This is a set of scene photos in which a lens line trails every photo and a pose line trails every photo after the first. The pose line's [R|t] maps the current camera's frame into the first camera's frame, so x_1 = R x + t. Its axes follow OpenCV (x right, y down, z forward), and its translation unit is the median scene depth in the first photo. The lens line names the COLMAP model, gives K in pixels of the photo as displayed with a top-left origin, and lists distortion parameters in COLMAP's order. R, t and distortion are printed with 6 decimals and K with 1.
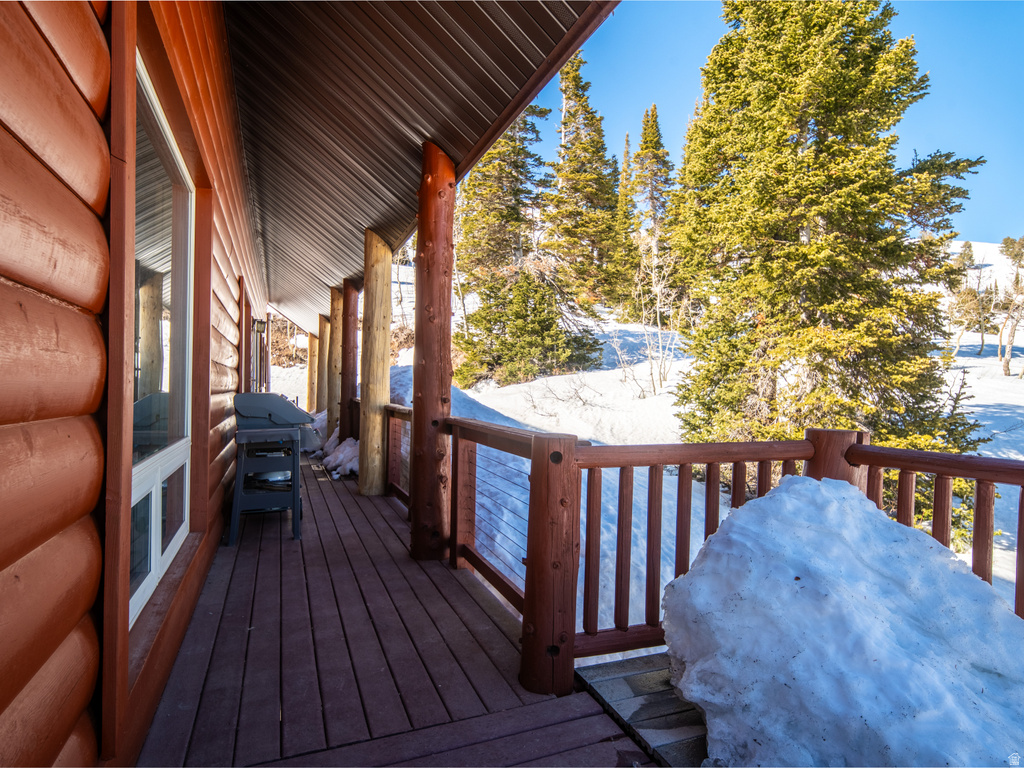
lens RADIAL K [[567.8, 0, 508.3], [0, 567.8, 385.8], [0, 0, 1]] dist [0.002365, 0.000579]
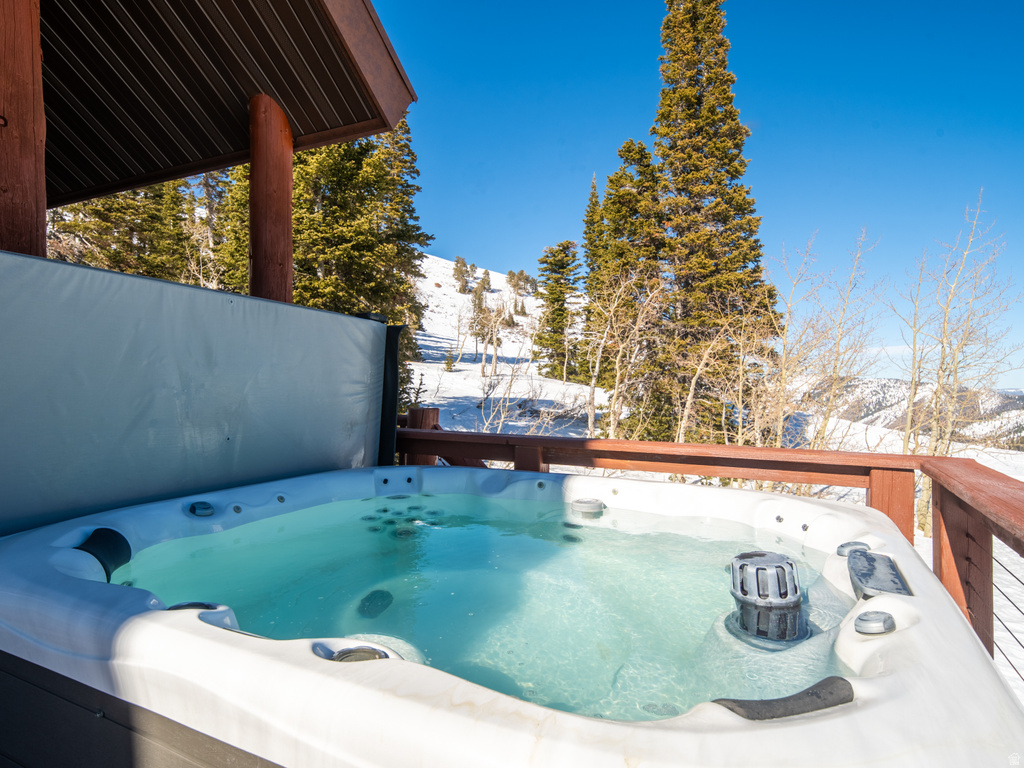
lens RADIAL K [[576.8, 0, 521.4], [0, 576.8, 387.1], [0, 0, 1]] dist [0.004012, 0.001797]
pose [[0.739078, -0.005310, 0.673599, -0.048696], [0.002288, 0.999983, 0.005371, 0.001359], [-0.673616, -0.002428, 0.739078, -0.343163]]
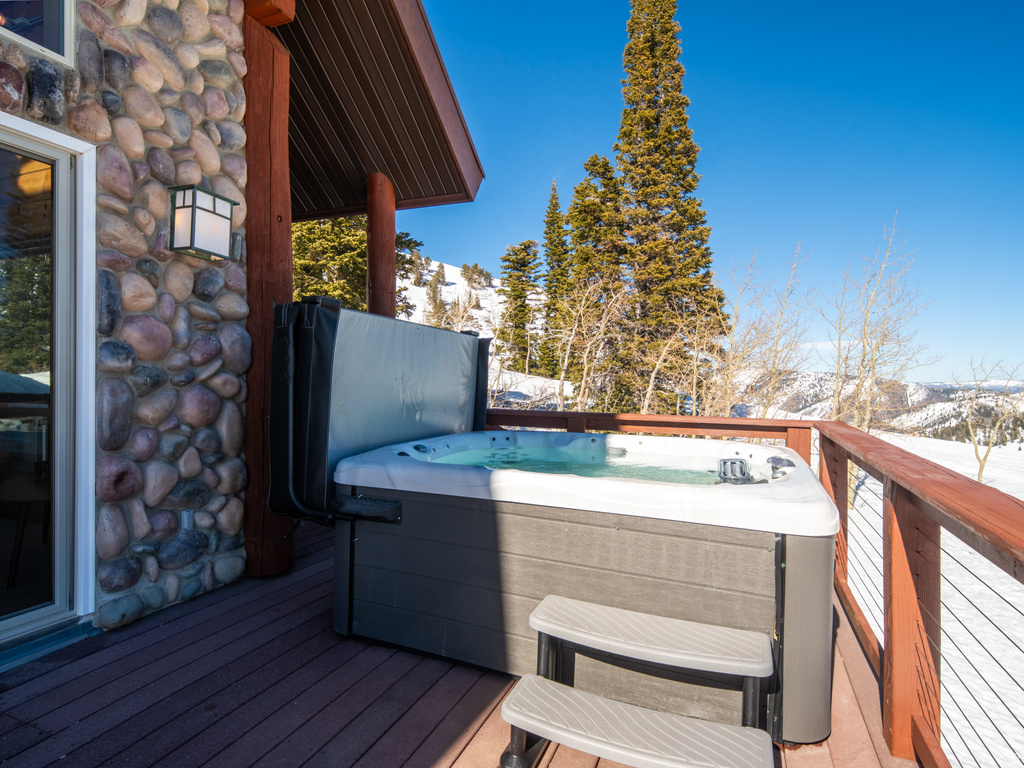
lens RADIAL K [[567.8, 0, 508.3], [0, 567.8, 385.8], [0, 0, 1]] dist [0.002365, 0.000579]
pose [[0.699038, -0.011046, 0.714999, -0.224074], [-0.001208, 0.999861, 0.016627, -0.000015], [-0.715084, -0.012486, 0.698927, -0.409660]]
